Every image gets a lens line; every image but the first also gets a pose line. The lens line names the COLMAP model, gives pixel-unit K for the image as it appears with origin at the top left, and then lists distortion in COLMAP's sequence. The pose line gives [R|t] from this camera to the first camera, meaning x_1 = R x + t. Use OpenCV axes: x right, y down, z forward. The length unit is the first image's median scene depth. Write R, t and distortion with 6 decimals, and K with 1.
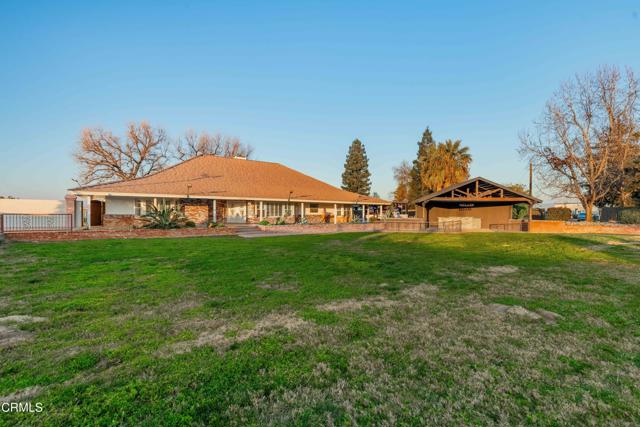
lens RADIAL K [[278.9, 0, 320.4], [0, 278.9, 217.1], [0, 0, 1]] dist [-0.000163, -0.000011]
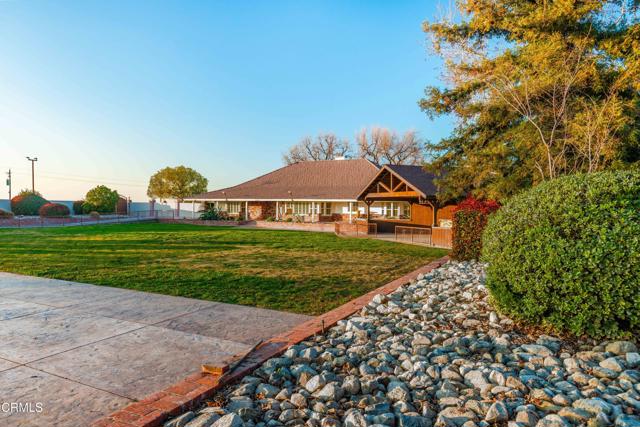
lens RADIAL K [[413.5, 0, 326.3], [0, 413.5, 213.8], [0, 0, 1]] dist [0.002846, 0.000628]
pose [[0.451527, 0.012891, -0.892164, 1.301217], [-0.022433, 0.999744, 0.003092, -0.012014], [0.891975, 0.018618, 0.451701, 0.320086]]
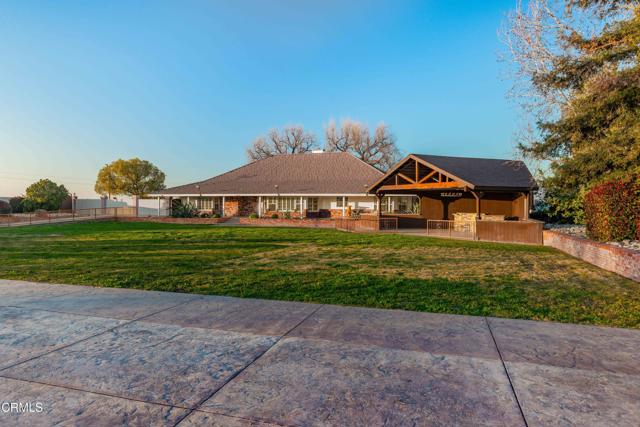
lens RADIAL K [[416.4, 0, 320.0], [0, 416.4, 213.5], [0, 0, 1]] dist [0.001083, -0.000251]
pose [[0.575406, 0.010857, -0.817796, 1.126832], [-0.015043, 0.999883, 0.002690, 0.002243], [0.817729, 0.010755, 0.575503, 0.196662]]
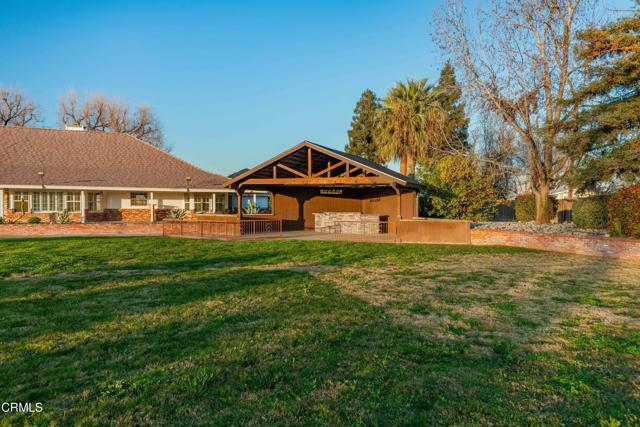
lens RADIAL K [[416.4, 0, 320.0], [0, 416.4, 213.5], [0, 0, 1]] dist [0.001083, -0.000251]
pose [[0.966317, 0.002696, -0.257341, 0.714405], [-0.002721, 0.999996, 0.000259, 0.000891], [0.257341, 0.000449, 0.966321, 0.168493]]
